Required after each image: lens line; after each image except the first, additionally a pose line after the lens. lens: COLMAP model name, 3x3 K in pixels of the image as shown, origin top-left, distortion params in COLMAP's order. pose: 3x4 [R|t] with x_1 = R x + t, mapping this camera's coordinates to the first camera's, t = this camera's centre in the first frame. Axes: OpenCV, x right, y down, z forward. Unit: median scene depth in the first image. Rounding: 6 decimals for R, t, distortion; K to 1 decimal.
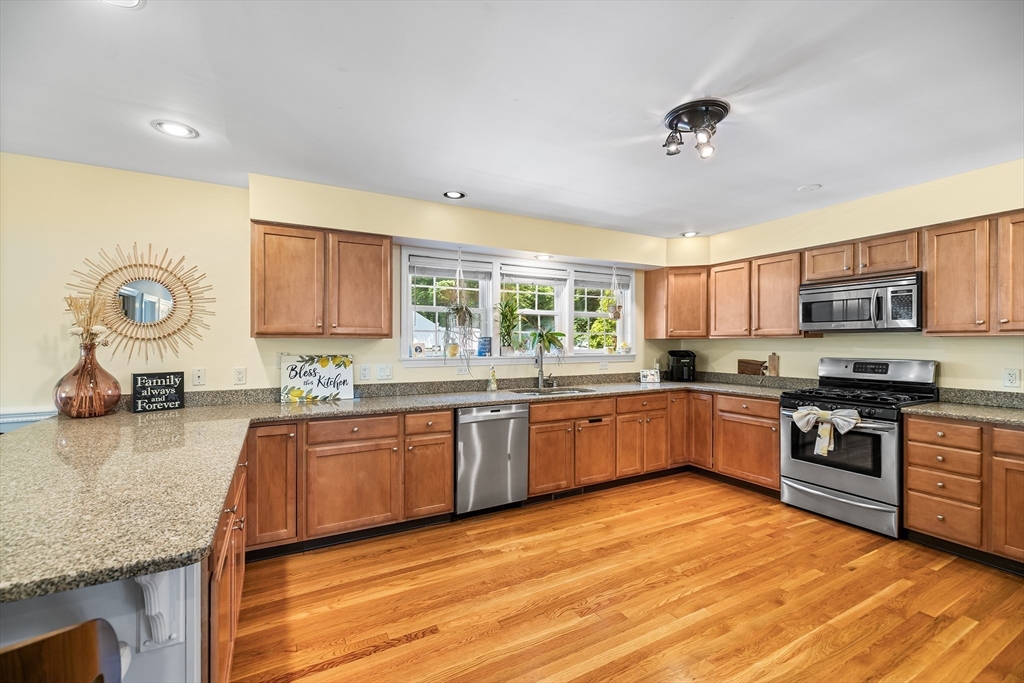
lens RADIAL K [[436.3, 0, 512.0], [0, 436.3, 341.5], [0, 0, 1]] dist [-0.002500, -0.000039]
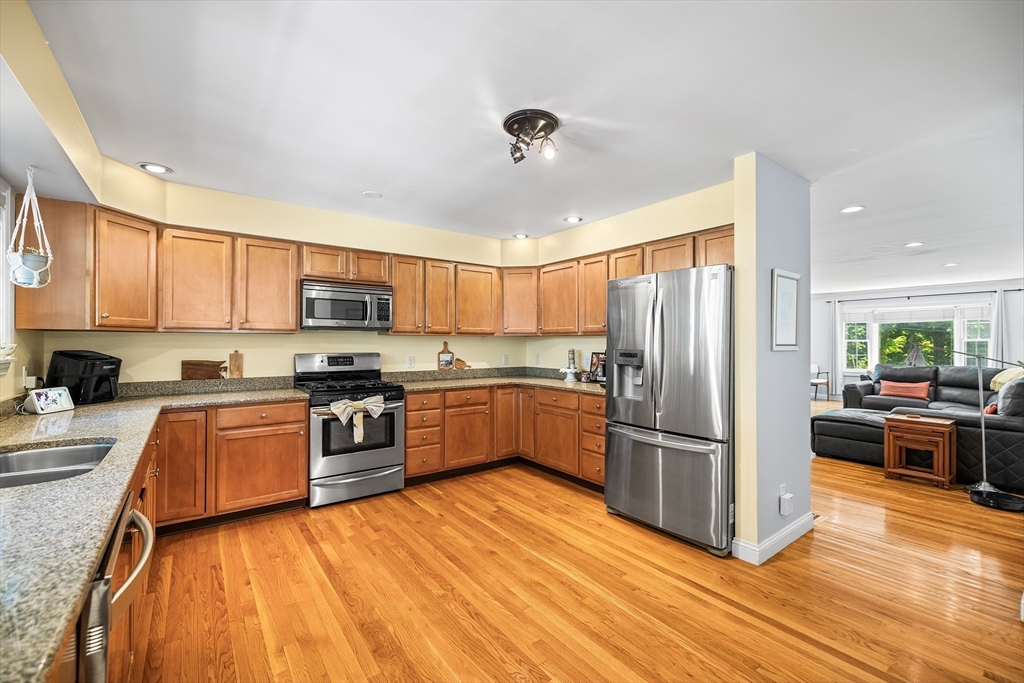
lens RADIAL K [[429.4, 0, 512.0], [0, 429.4, 341.5], [0, 0, 1]] dist [0.001934, 0.000240]
pose [[-0.141674, 0.002854, 0.989909, -0.424884], [-0.004478, 0.999984, -0.003524, 0.012591], [-0.989903, -0.004932, -0.141659, 0.822611]]
